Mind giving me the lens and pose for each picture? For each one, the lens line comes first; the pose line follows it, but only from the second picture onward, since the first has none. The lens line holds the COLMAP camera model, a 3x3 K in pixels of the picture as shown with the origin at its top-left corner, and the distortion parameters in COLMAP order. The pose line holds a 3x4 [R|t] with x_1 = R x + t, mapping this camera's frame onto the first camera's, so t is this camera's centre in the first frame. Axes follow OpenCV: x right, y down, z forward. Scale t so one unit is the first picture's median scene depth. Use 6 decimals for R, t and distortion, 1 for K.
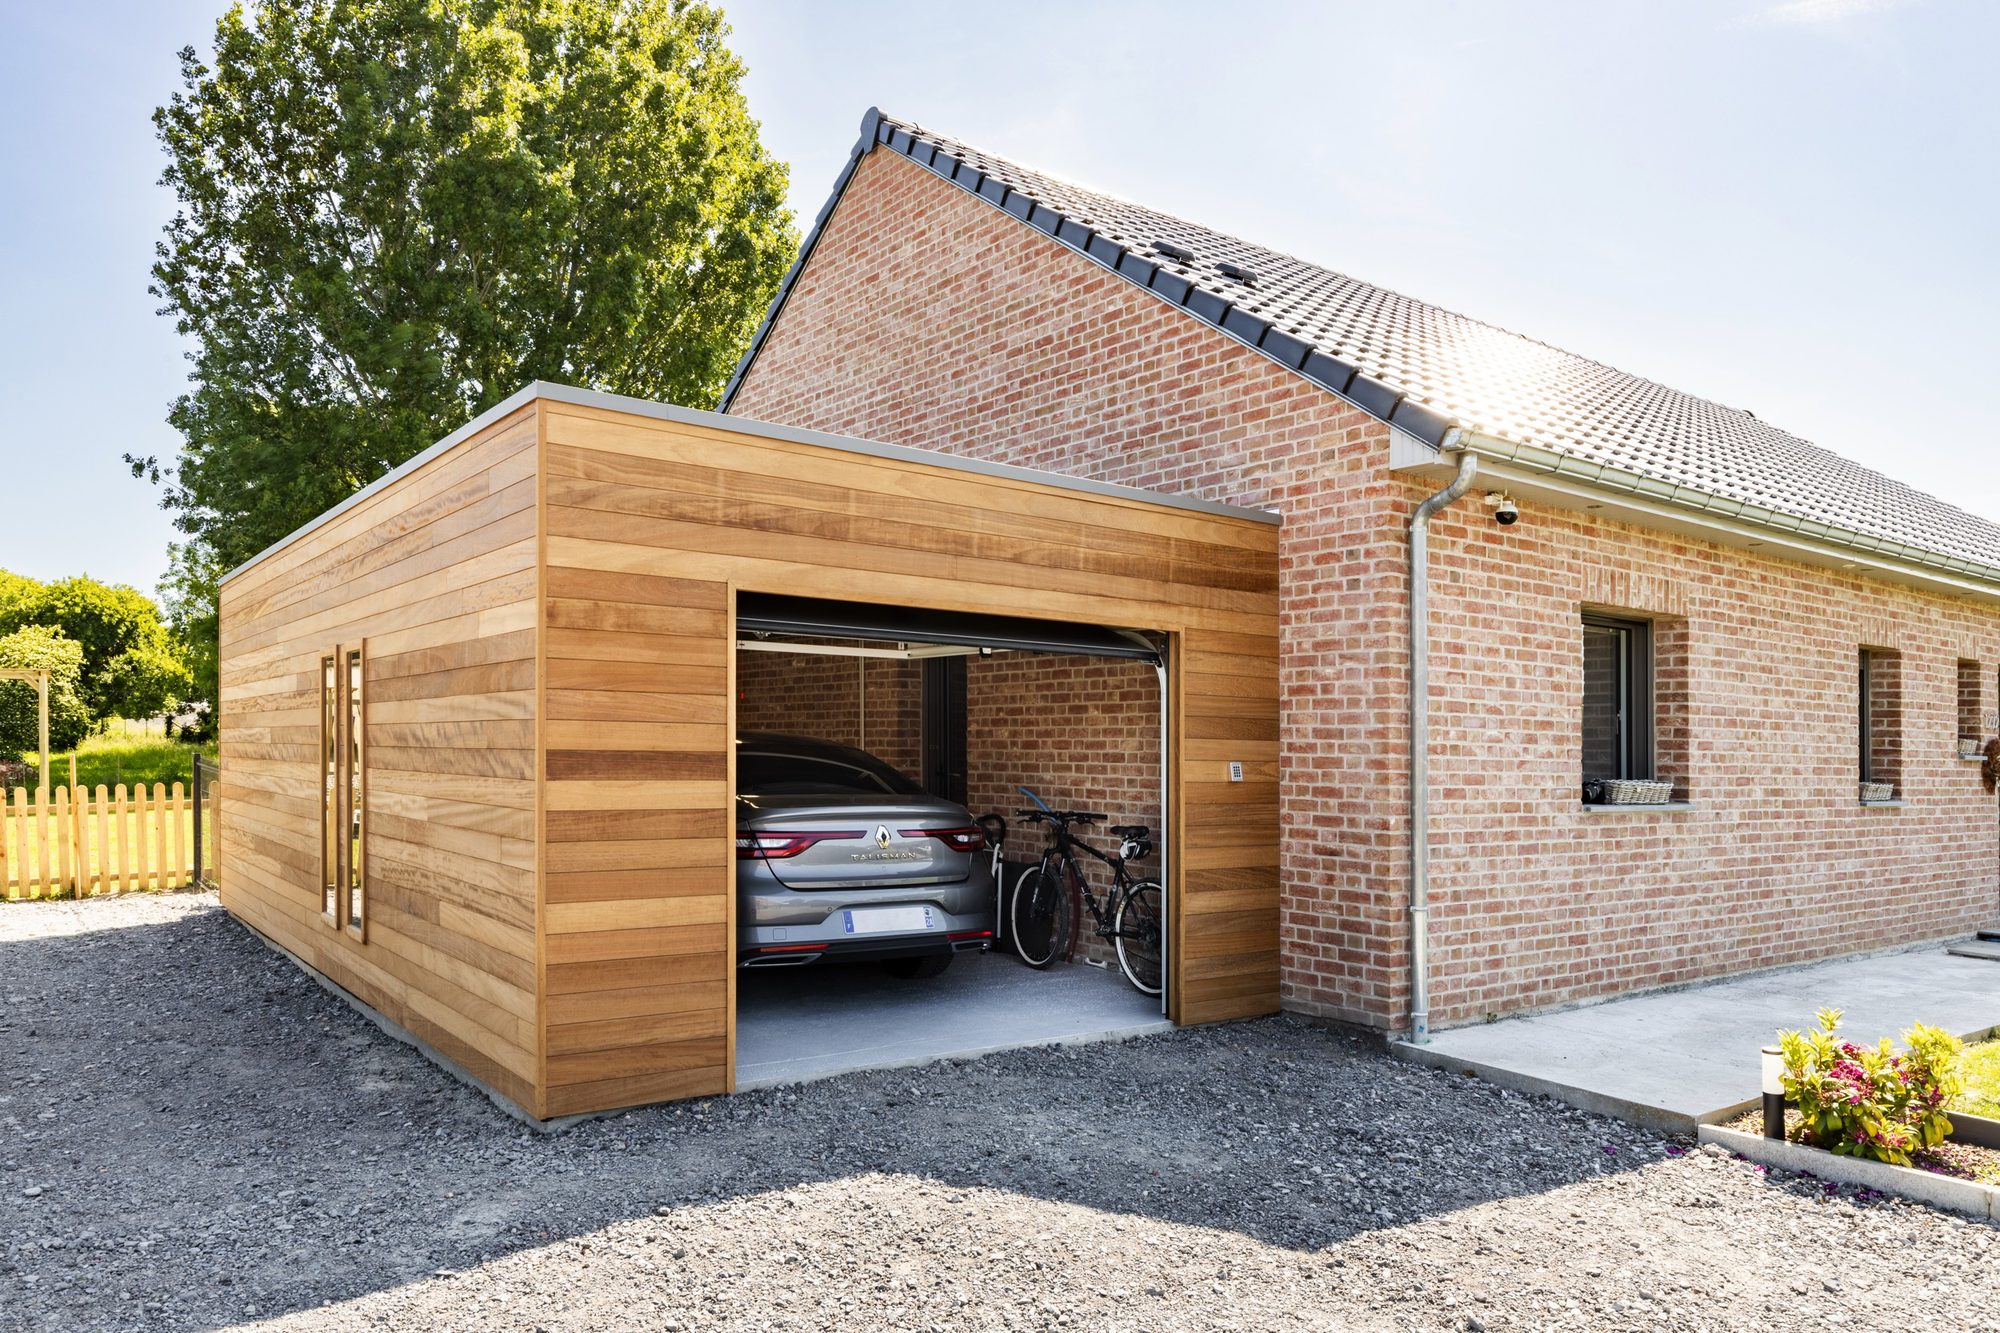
lens RADIAL K [[1361.5, 0, 989.6], [0, 1361.5, 720.1], [0, 0, 1]] dist [0.028913, -0.016777]
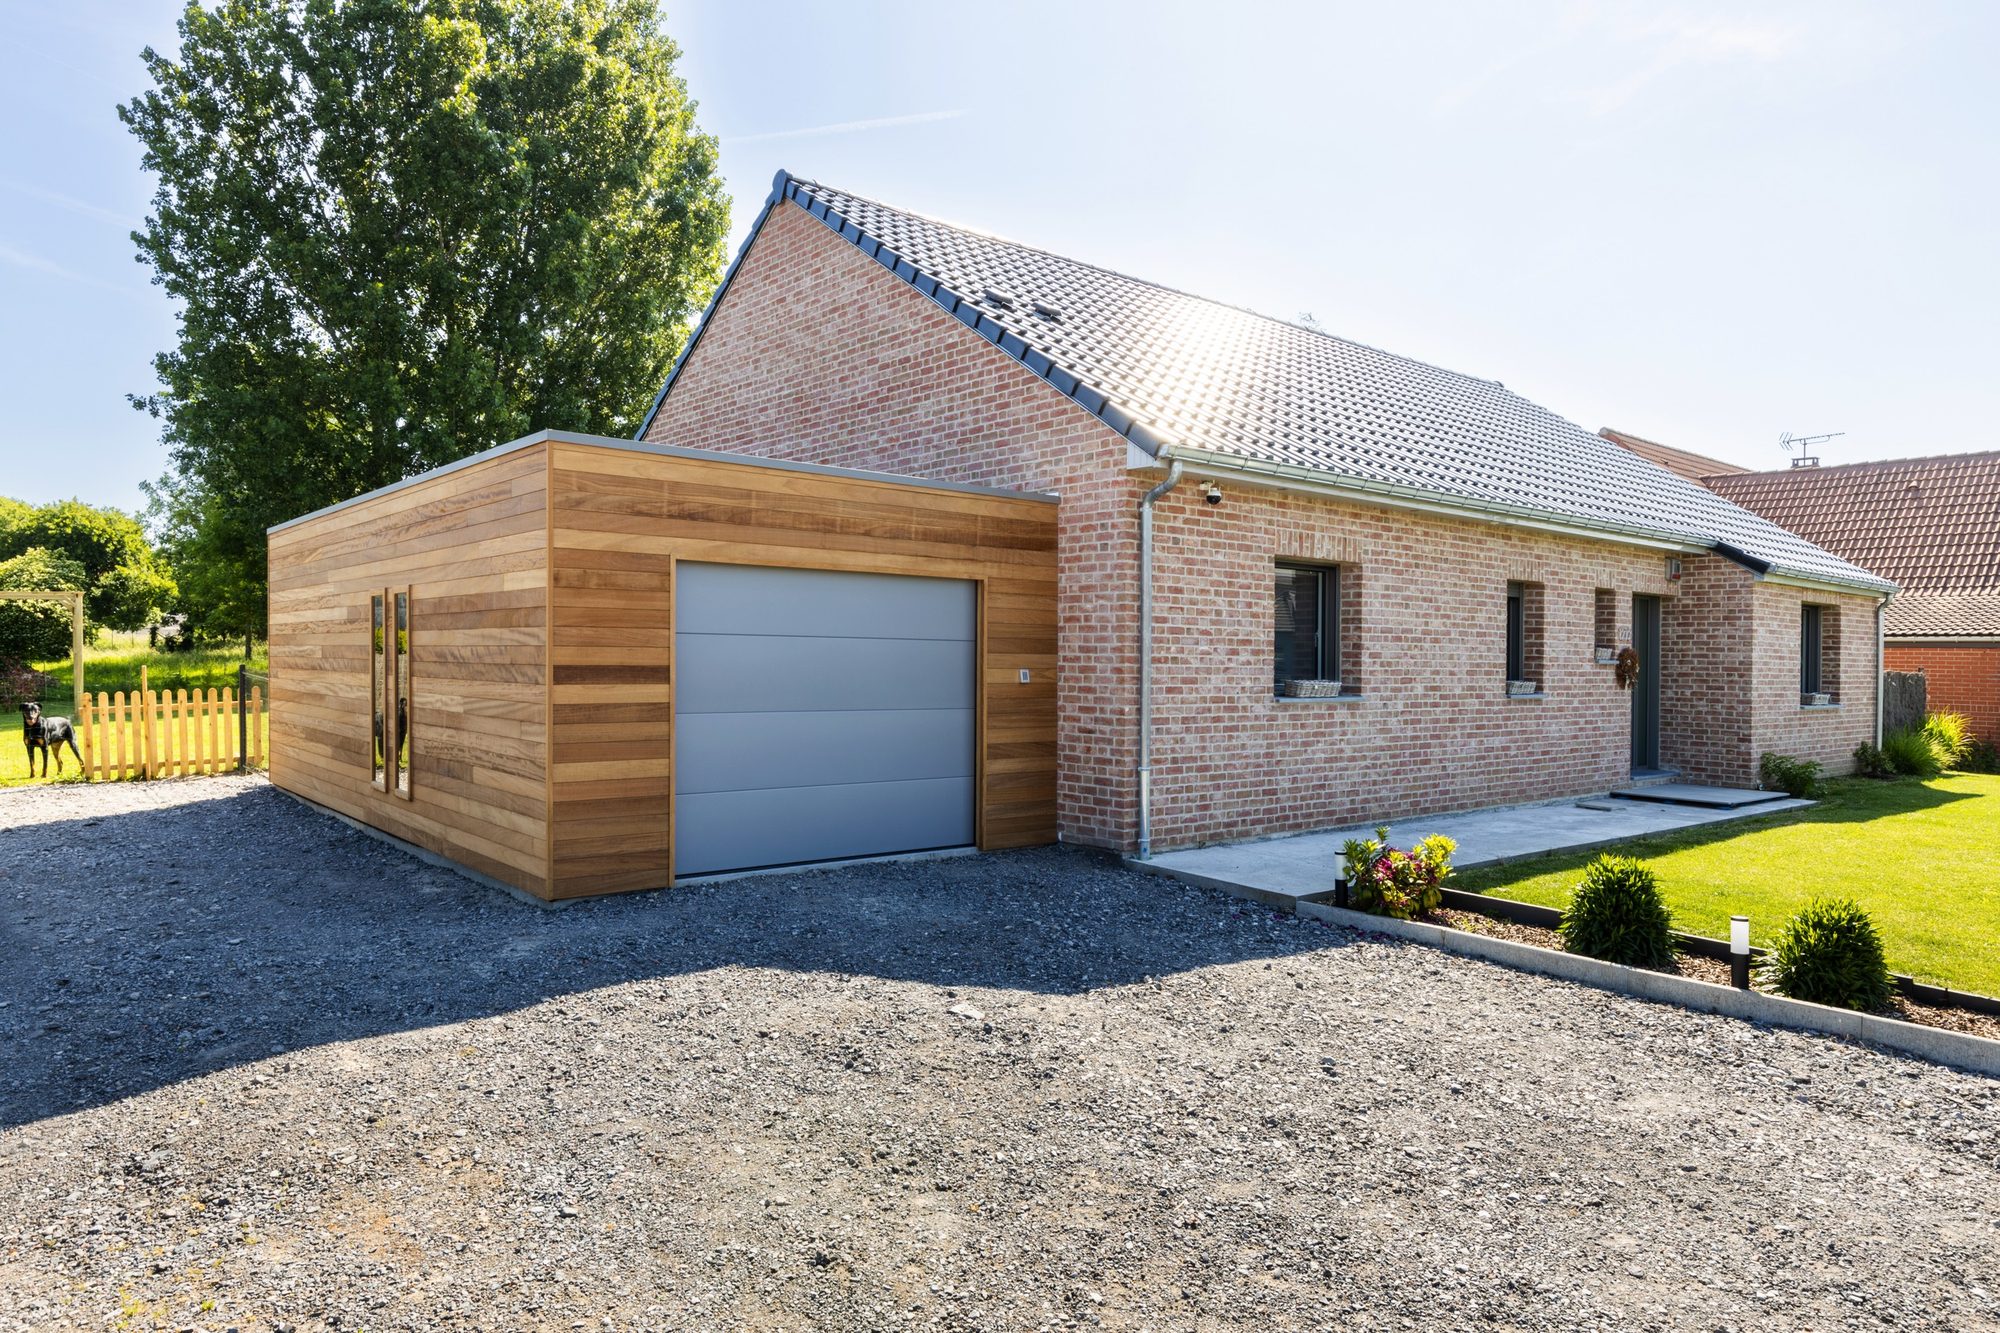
lens RADIAL K [[1231.8, 0, 950.8], [0, 1231.8, 669.9], [0, 0, 1]] dist [0.048319, -0.008245]
pose [[0.999493, -0.004606, 0.031492, 0.058598], [0.003525, 0.999405, 0.034317, -0.013883], [-0.031631, -0.034189, 0.998915, -0.299445]]
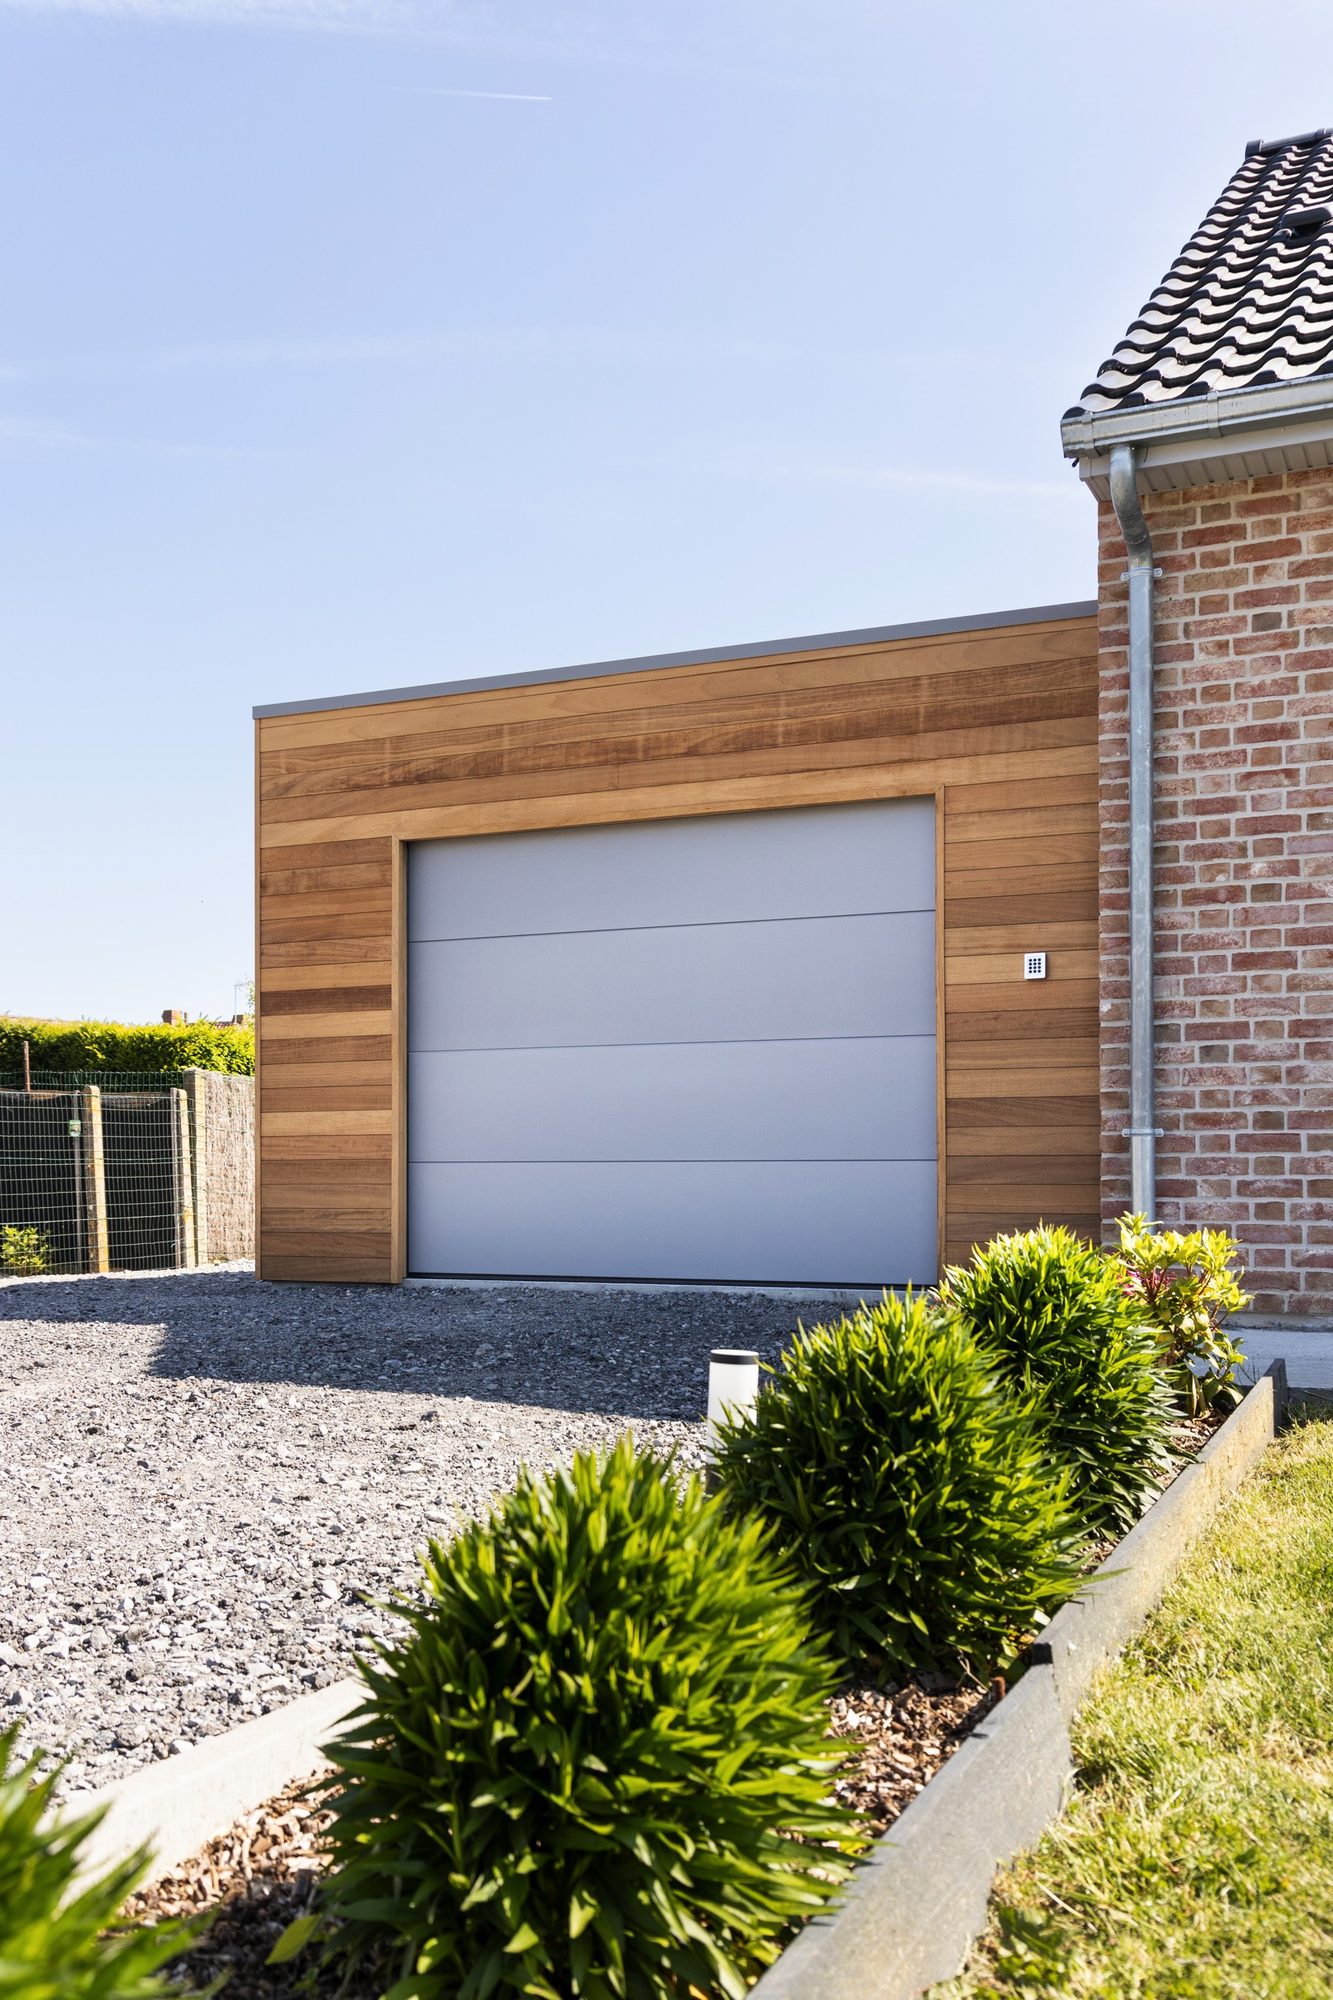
lens RADIAL K [[1951.5, 0, 549.7], [0, 1951.5, 1173.3], [0, 0, 1]] dist [0.018162, 0.000000]
pose [[0.456104, -0.020333, -0.889694, 0.980542], [0.029911, 0.999524, -0.007509, 0.147285], [0.889424, -0.023187, 0.456495, 0.271416]]
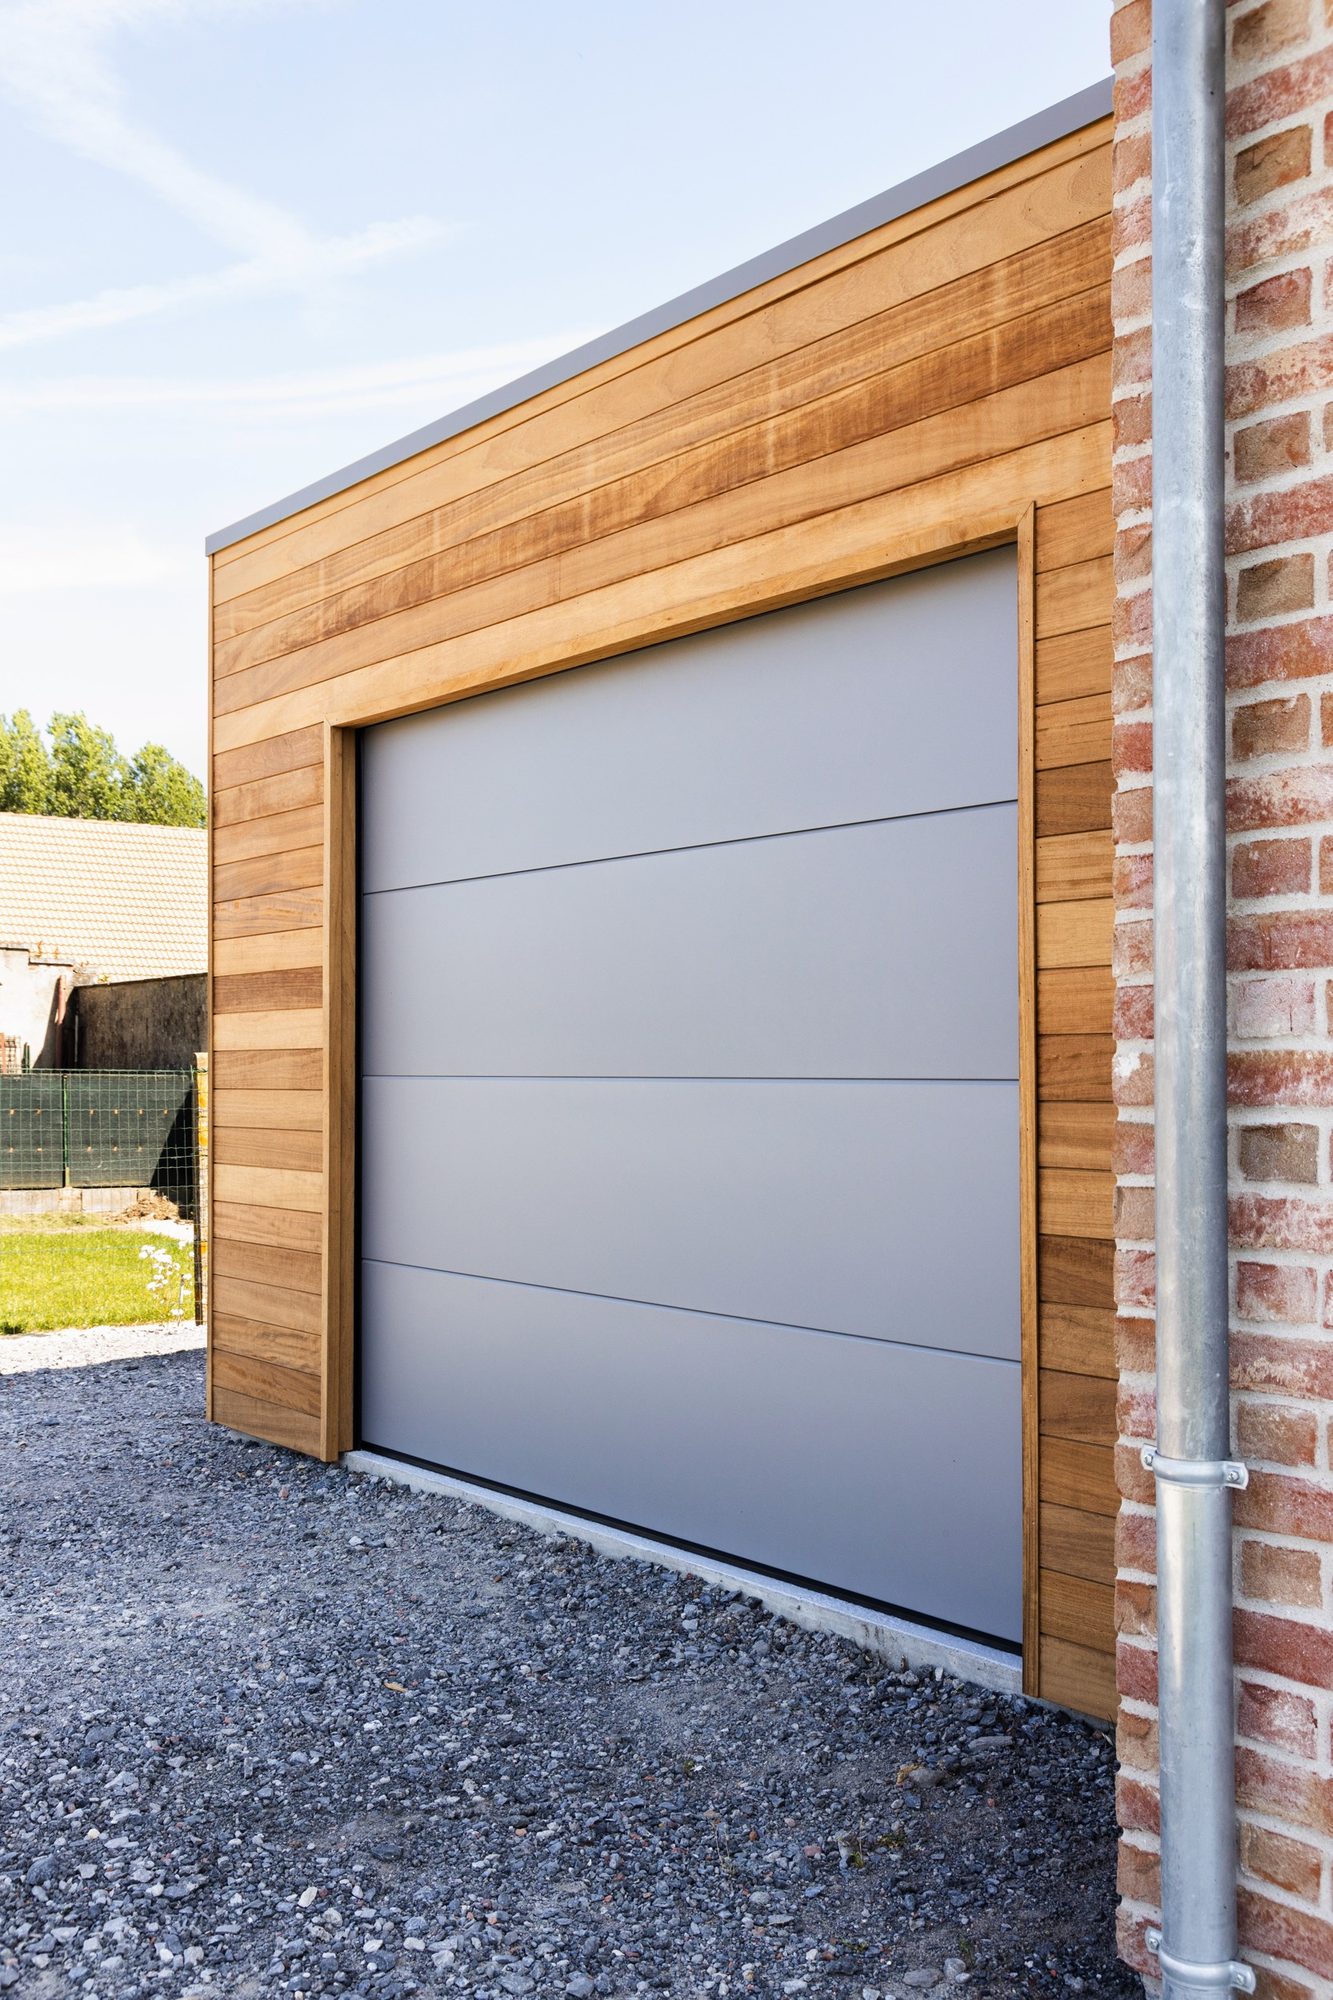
lens RADIAL K [[1887.9, 0, 707.1], [0, 1887.9, 1060.6], [0, 0, 1]] dist [0.008432, 0.000000]
pose [[0.045174, -0.029003, -0.998558, 0.570594], [0.017974, 0.999440, -0.028216, 0.075761], [0.998817, -0.016673, 0.045670, 0.854639]]
